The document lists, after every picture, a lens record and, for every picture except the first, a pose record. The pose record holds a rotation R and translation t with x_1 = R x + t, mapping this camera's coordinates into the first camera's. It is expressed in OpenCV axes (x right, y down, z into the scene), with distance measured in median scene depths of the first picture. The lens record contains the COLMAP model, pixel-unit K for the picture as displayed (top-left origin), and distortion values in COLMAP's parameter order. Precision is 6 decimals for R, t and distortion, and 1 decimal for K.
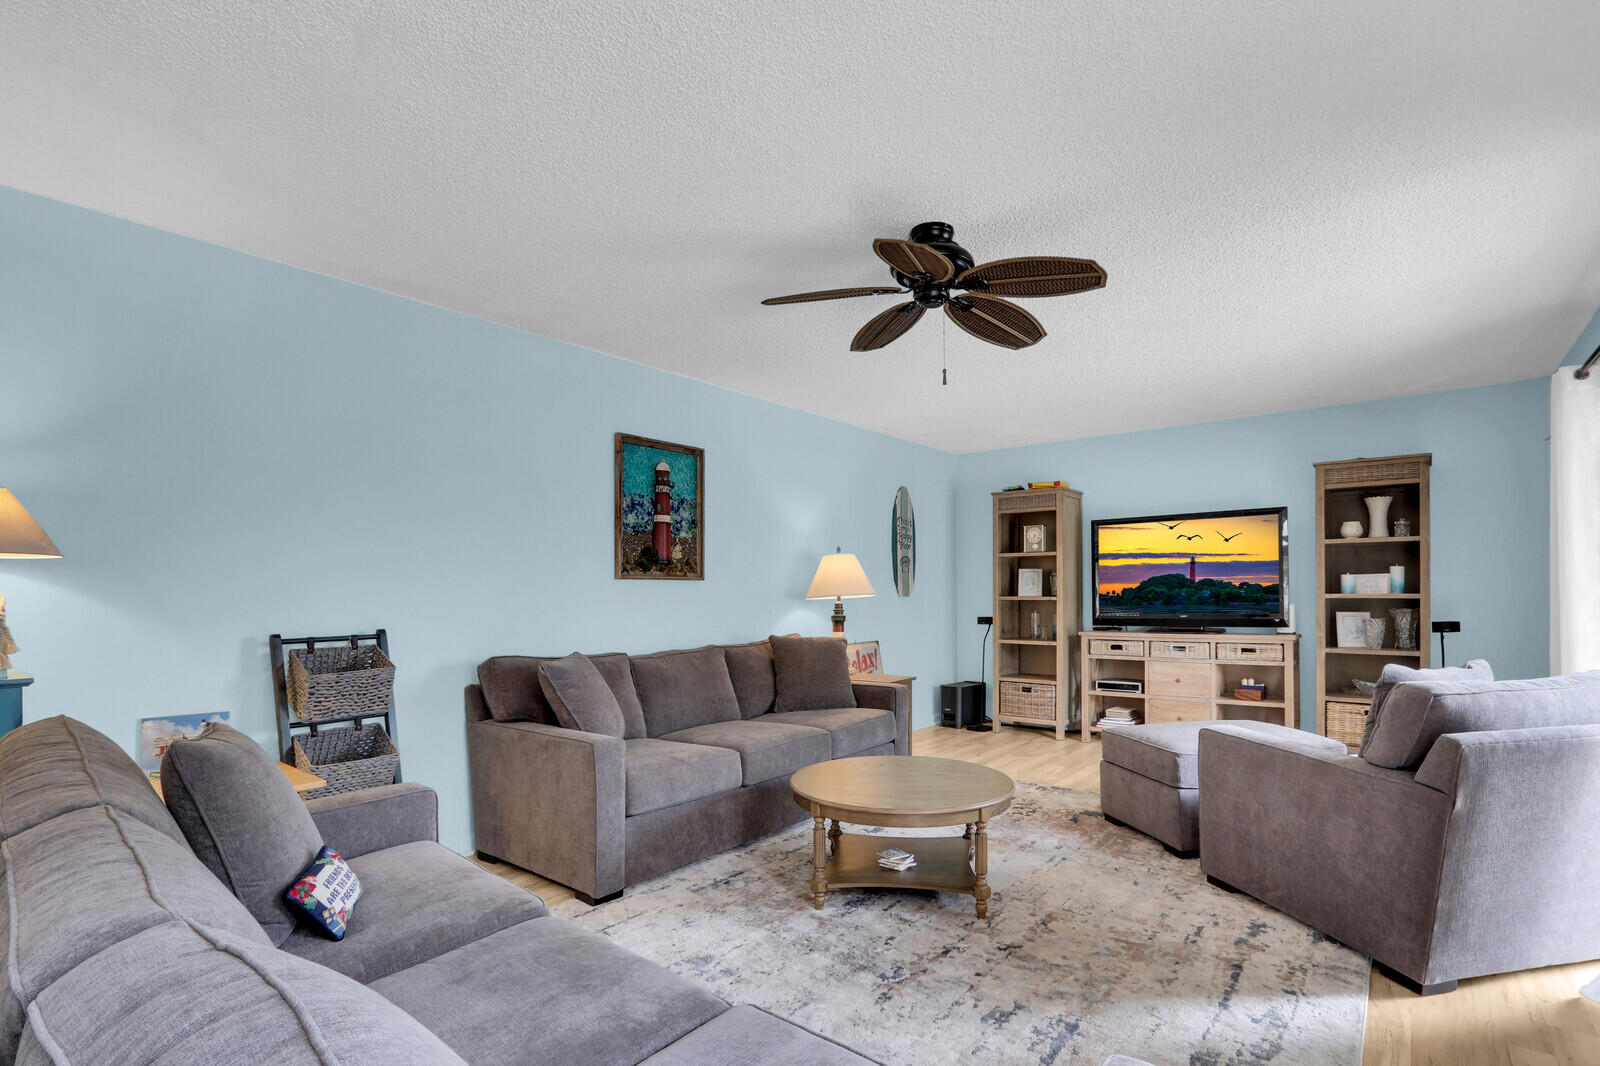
lens RADIAL K [[776.0, 0, 820.8], [0, 776.0, 590.5], [0, 0, 1]] dist [-0.025663, 0.001010]
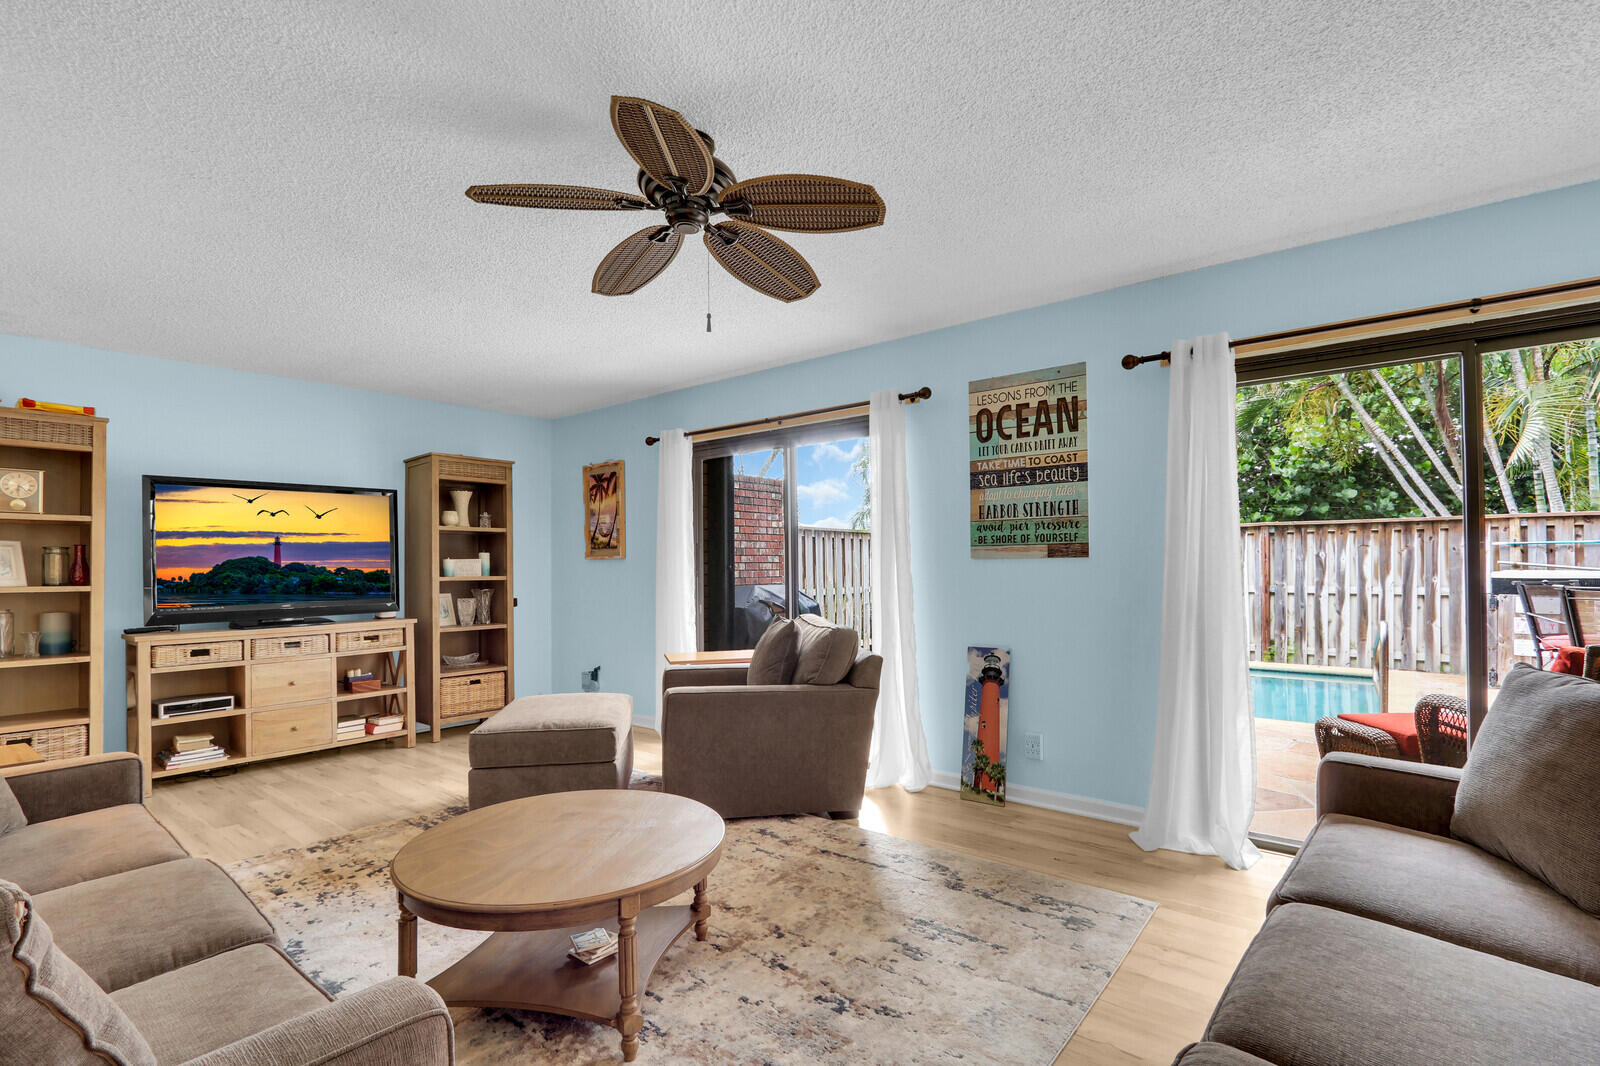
lens RADIAL K [[776.0, 0, 763.2], [0, 776.0, 558.4], [0, 0, 1]] dist [-0.025663, 0.001010]
pose [[0.014643, 0.016504, 0.999757, -0.369270], [0.009880, 0.999813, -0.016650, 0.001025], [-0.999844, 0.010121, 0.014477, 0.492481]]
